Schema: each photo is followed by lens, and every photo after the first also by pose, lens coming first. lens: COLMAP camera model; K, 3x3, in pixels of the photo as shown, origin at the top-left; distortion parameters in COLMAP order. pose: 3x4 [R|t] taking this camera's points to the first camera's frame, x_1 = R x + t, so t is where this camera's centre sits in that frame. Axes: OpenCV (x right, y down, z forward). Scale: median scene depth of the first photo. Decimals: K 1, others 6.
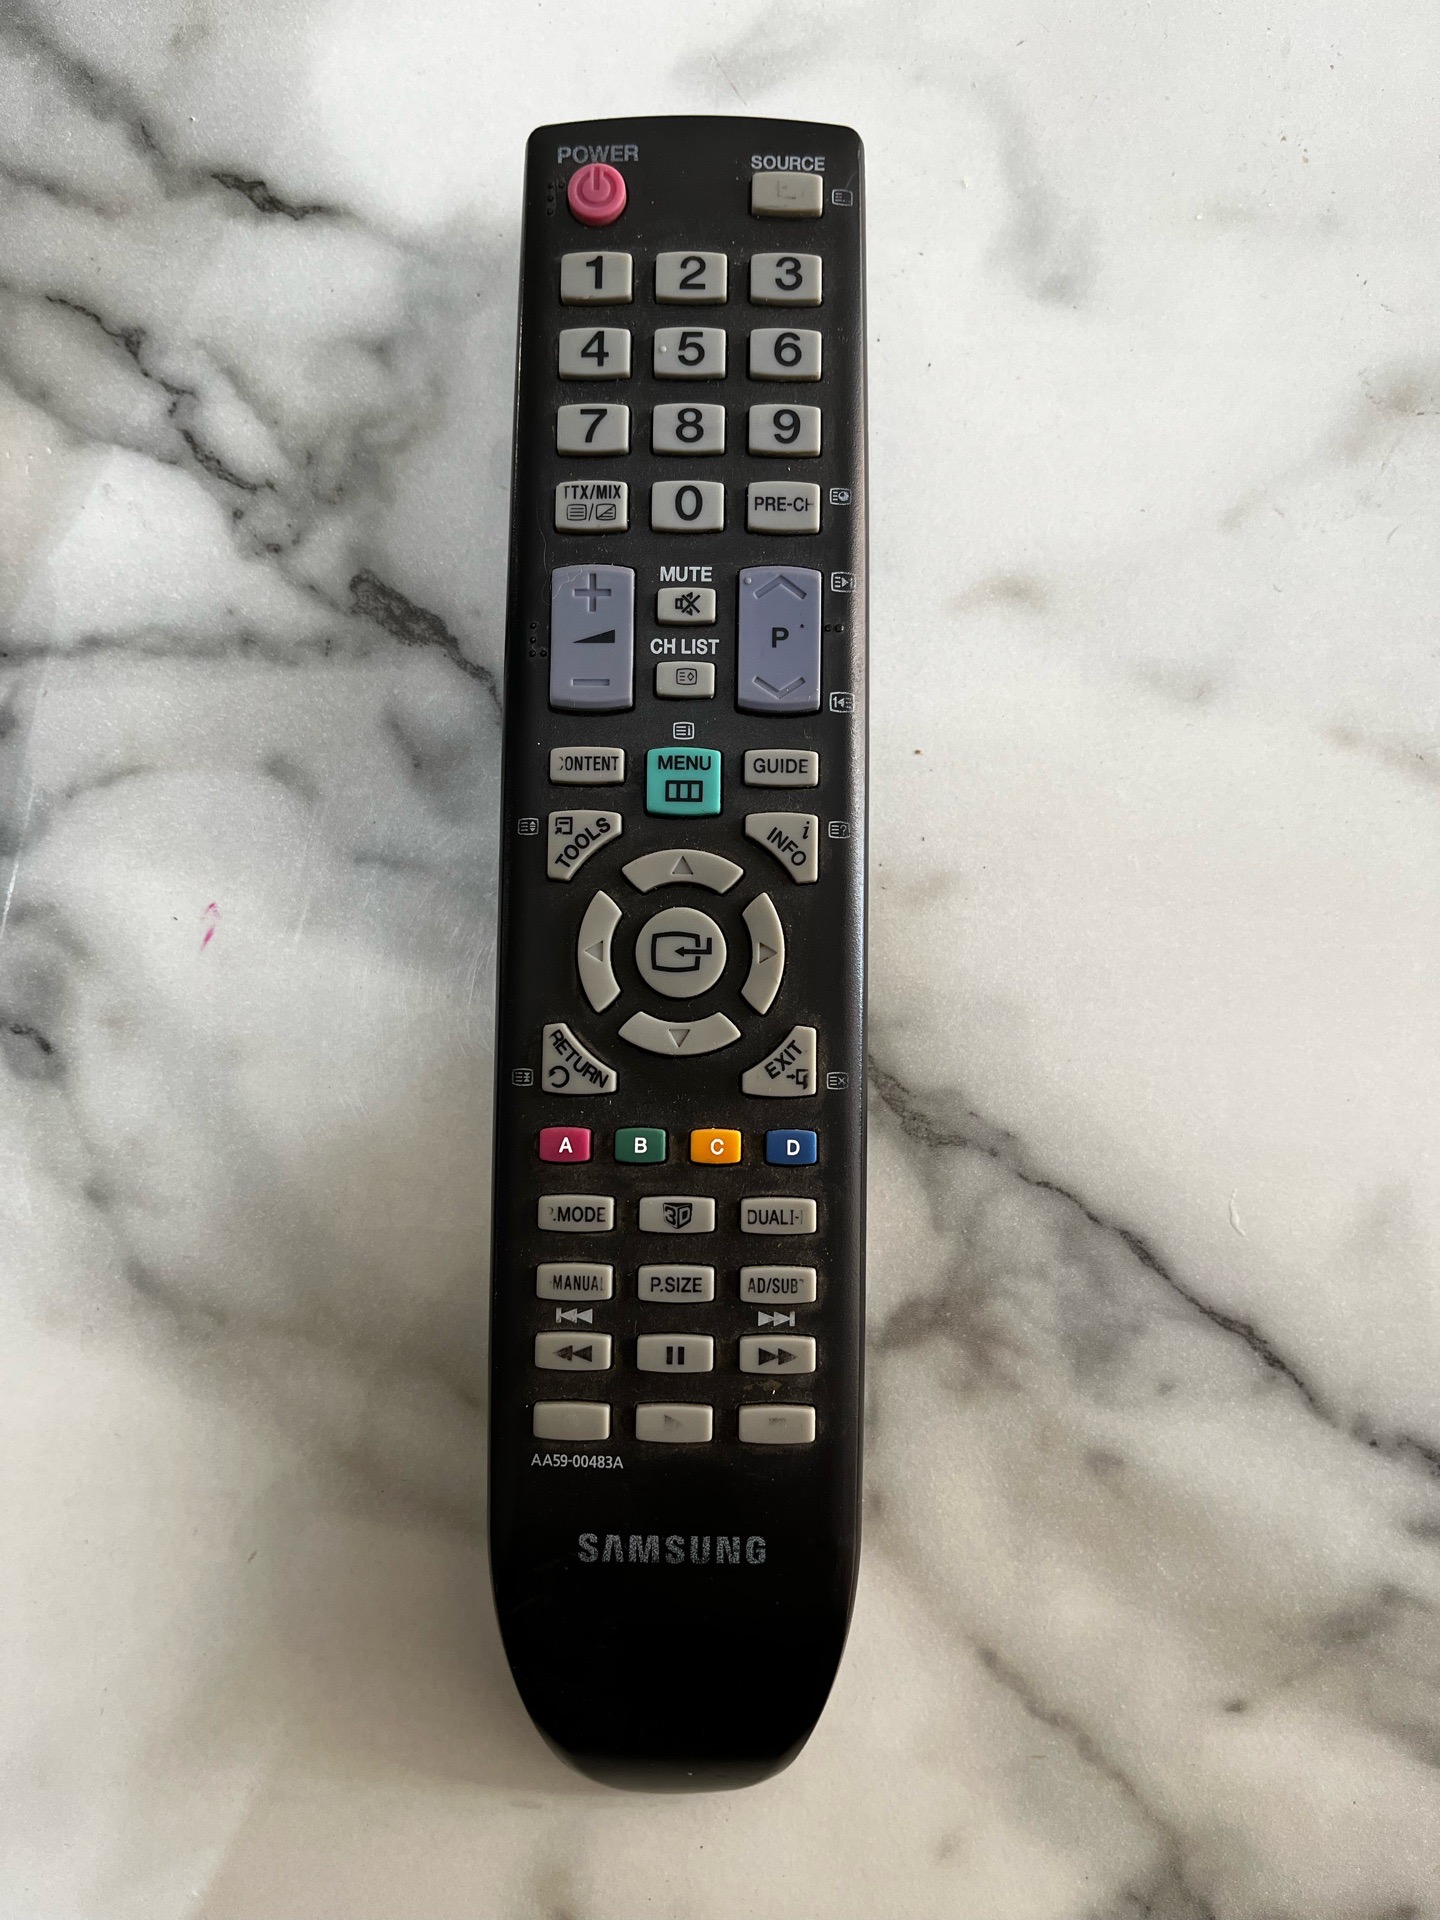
lens RADIAL K [[1482.3, 0, 720.5], [0, 1482.3, 970.0], [0, 0, 1]] dist [0.026069, -0.050241]
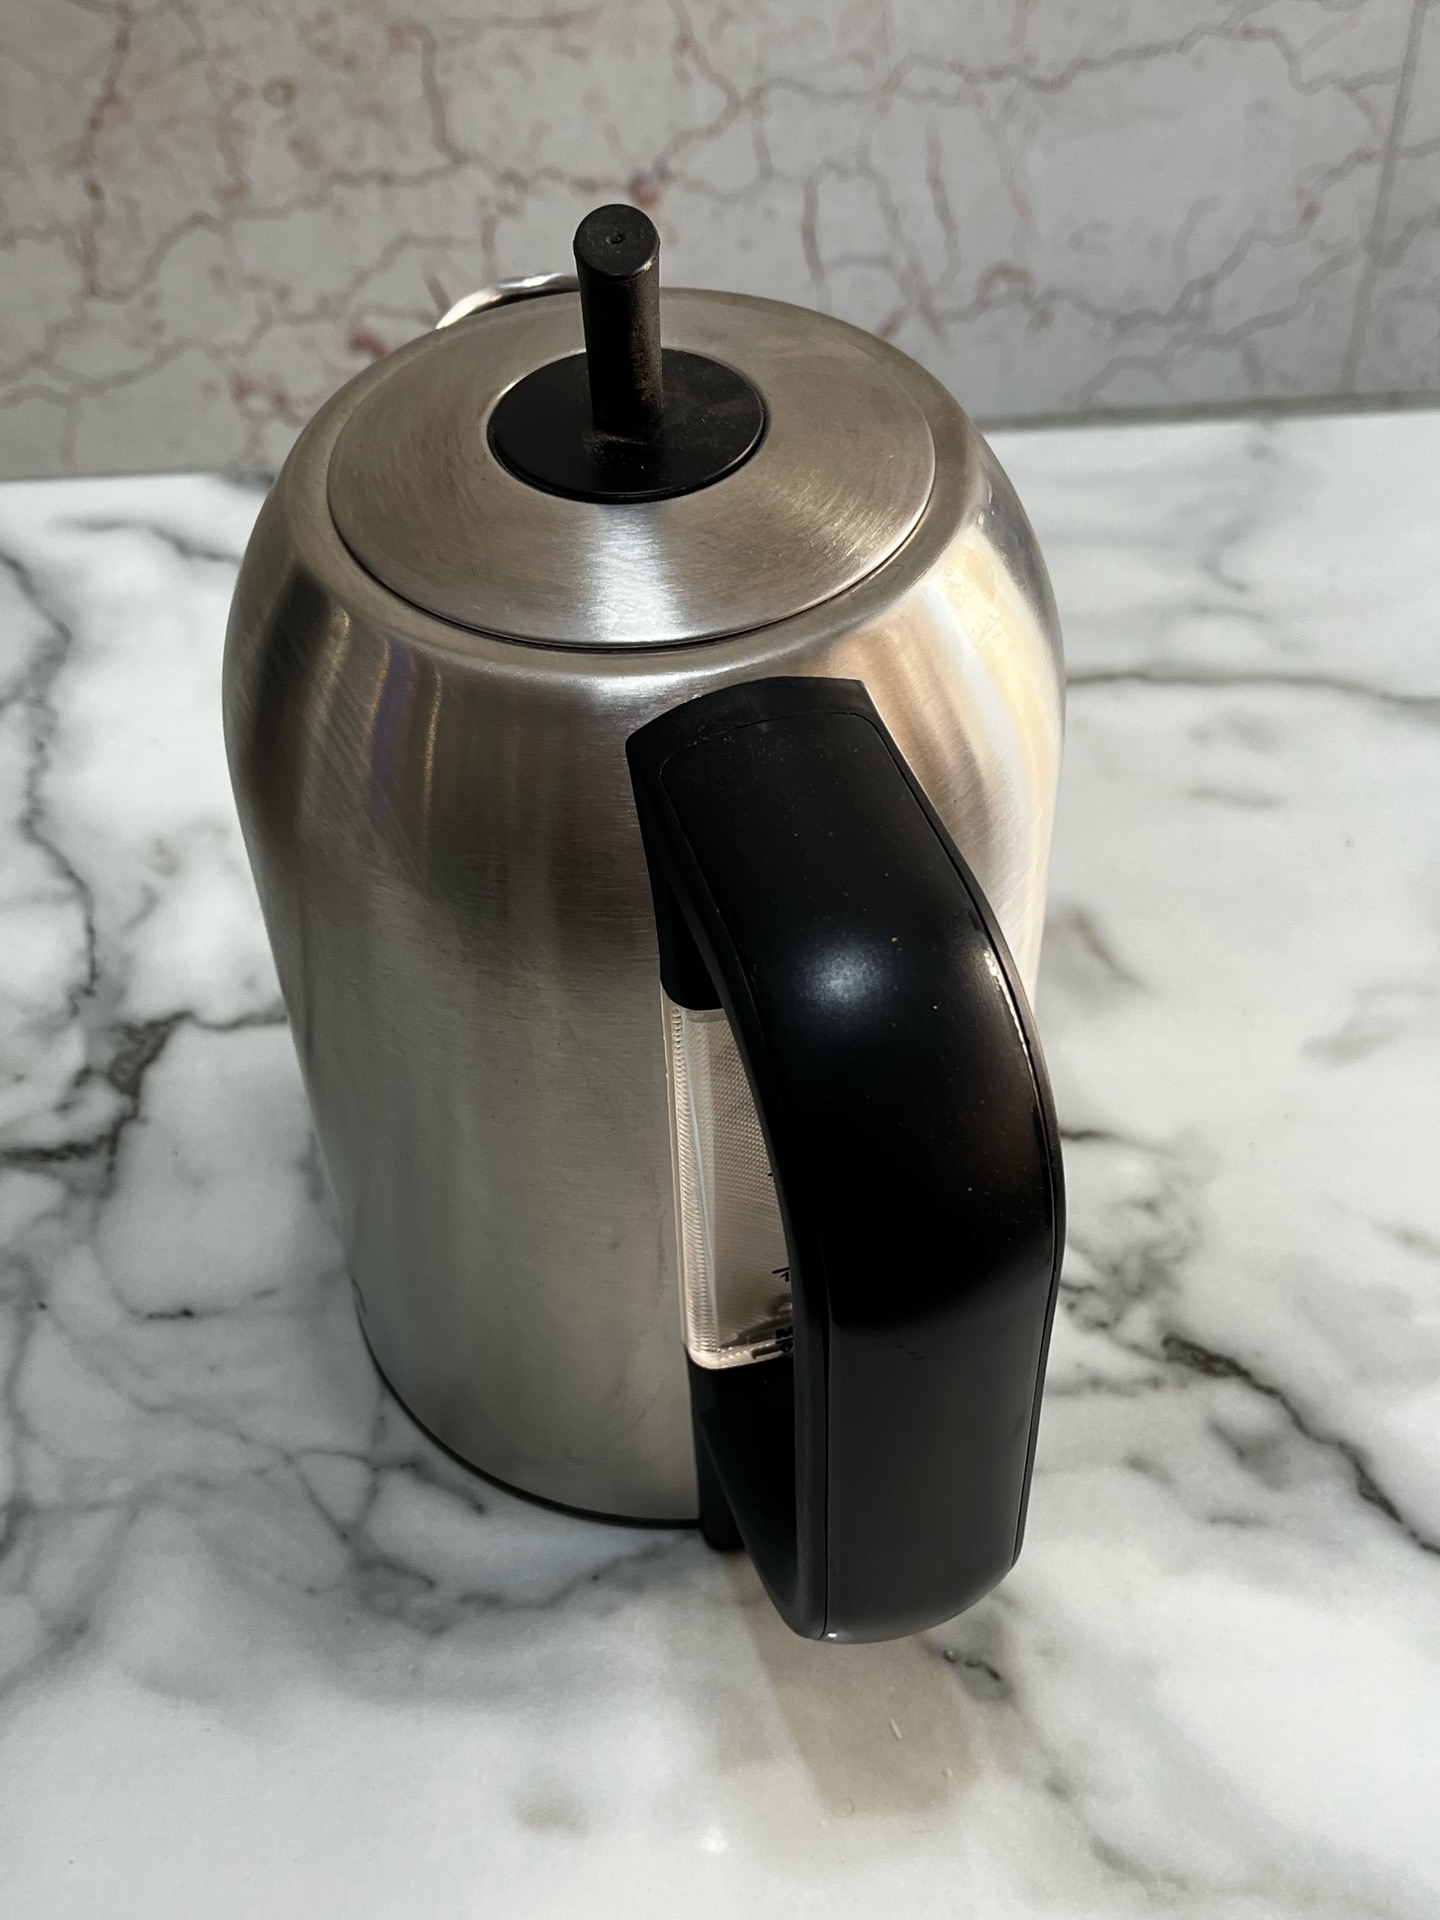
lens RADIAL K [[2199.5, 0, 707.7], [0, 2199.5, 961.1], [0, 0, 1]] dist [0.011622, -0.021745]
pose [[0.997765, -0.062922, 0.022489, -0.696175], [0.061285, 0.727614, -0.683244, 0.858201], [0.026628, 0.683095, 0.729844, -0.753828]]
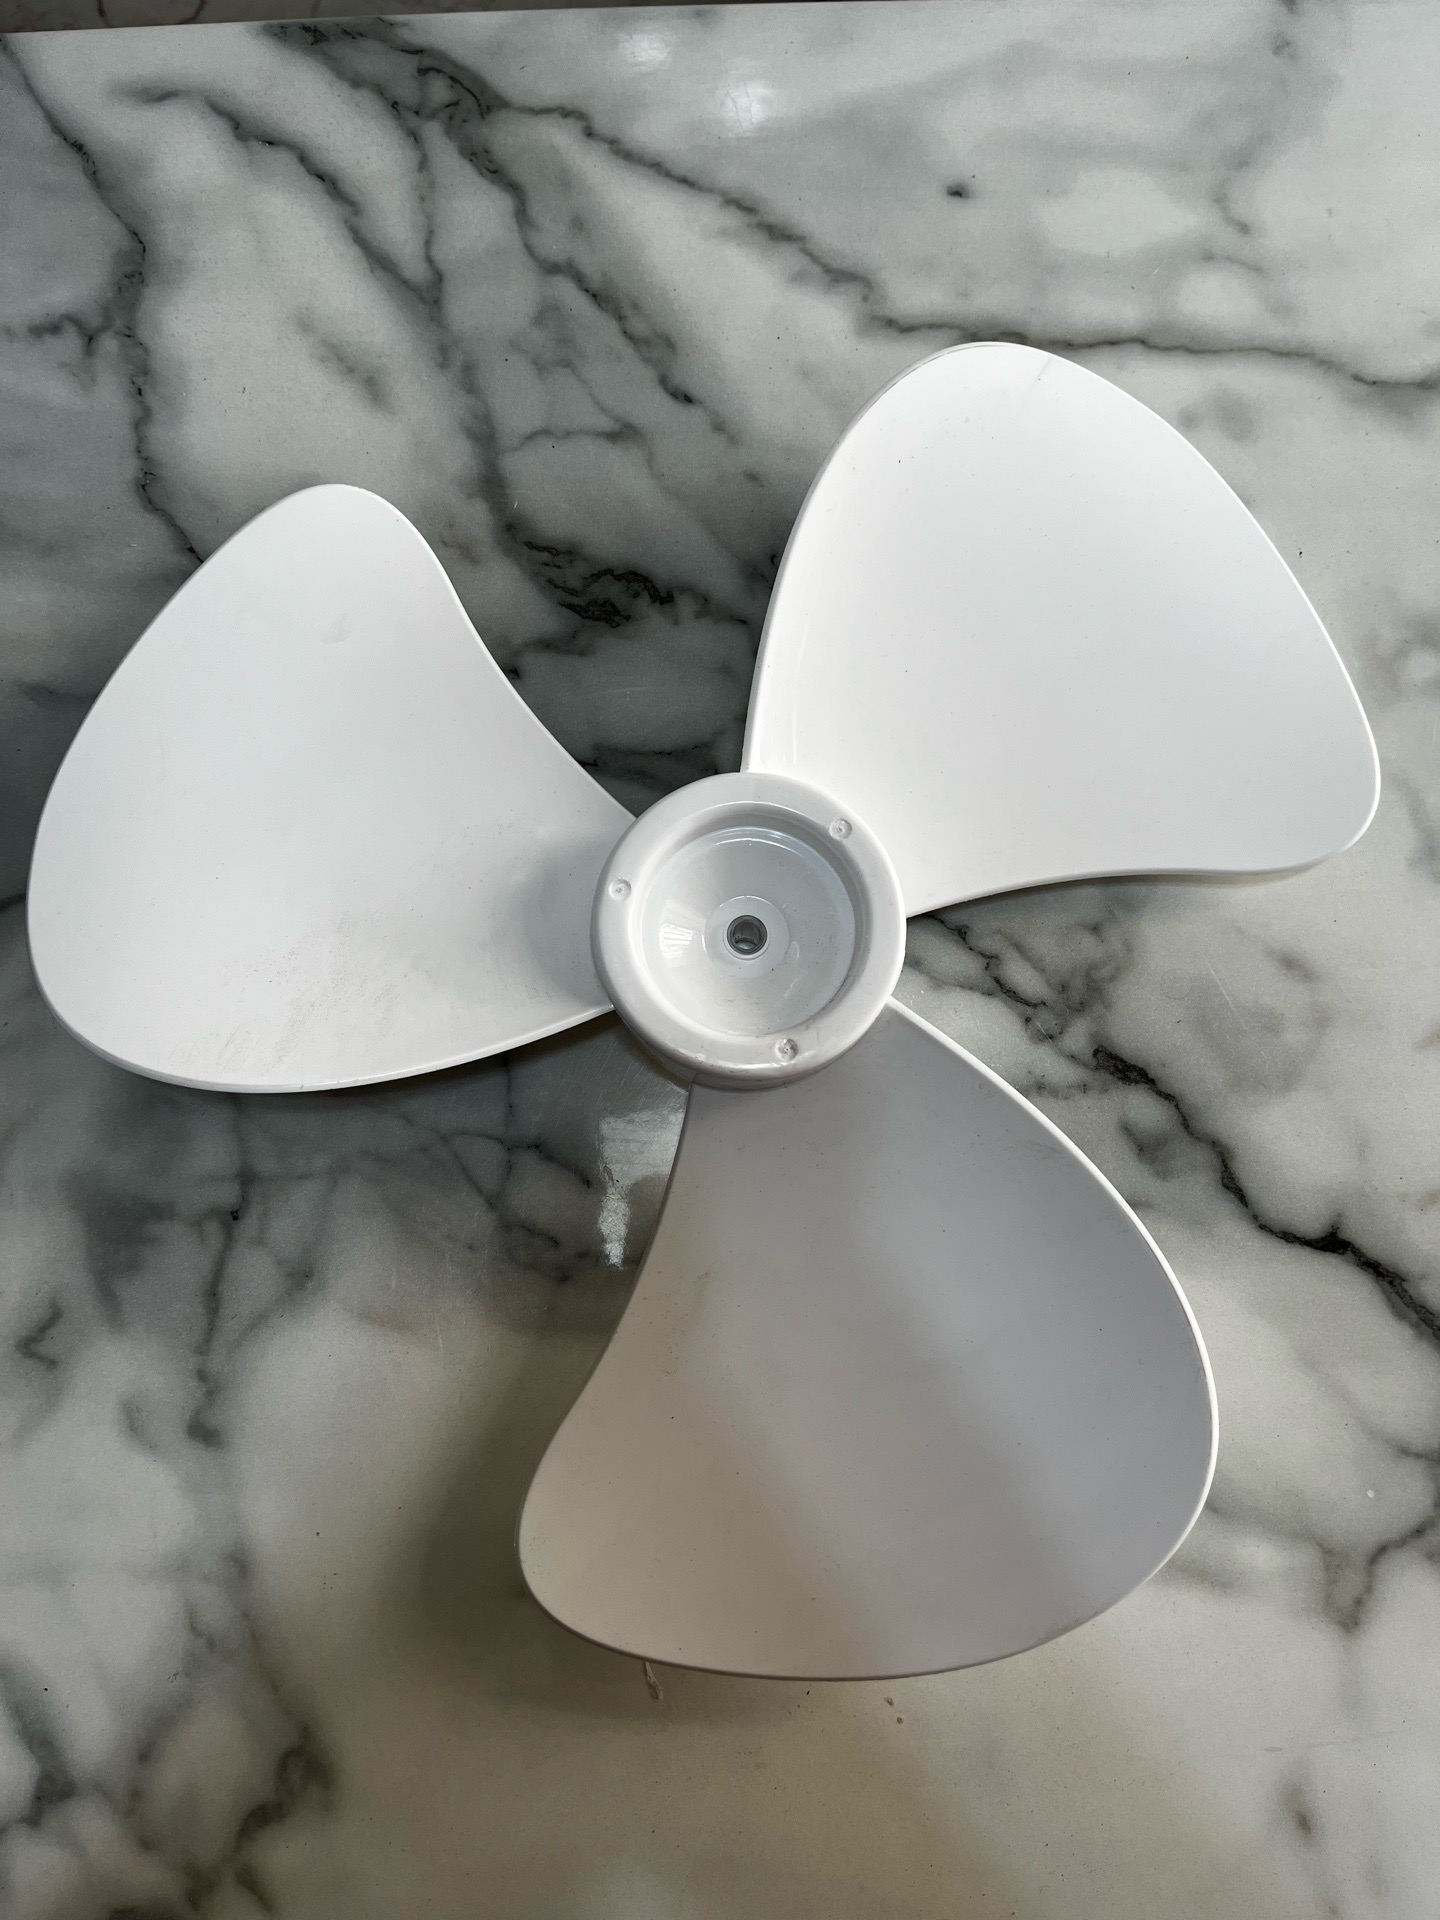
lens RADIAL K [[1482.3, 0, 720.5], [0, 1482.3, 970.0], [0, 0, 1]] dist [0.026069, -0.050241]
pose [[0.997878, -0.060158, 0.024923, -0.752832], [0.063503, 0.983722, -0.168103, -0.080660], [-0.014404, 0.169329, 0.985454, -0.835297]]
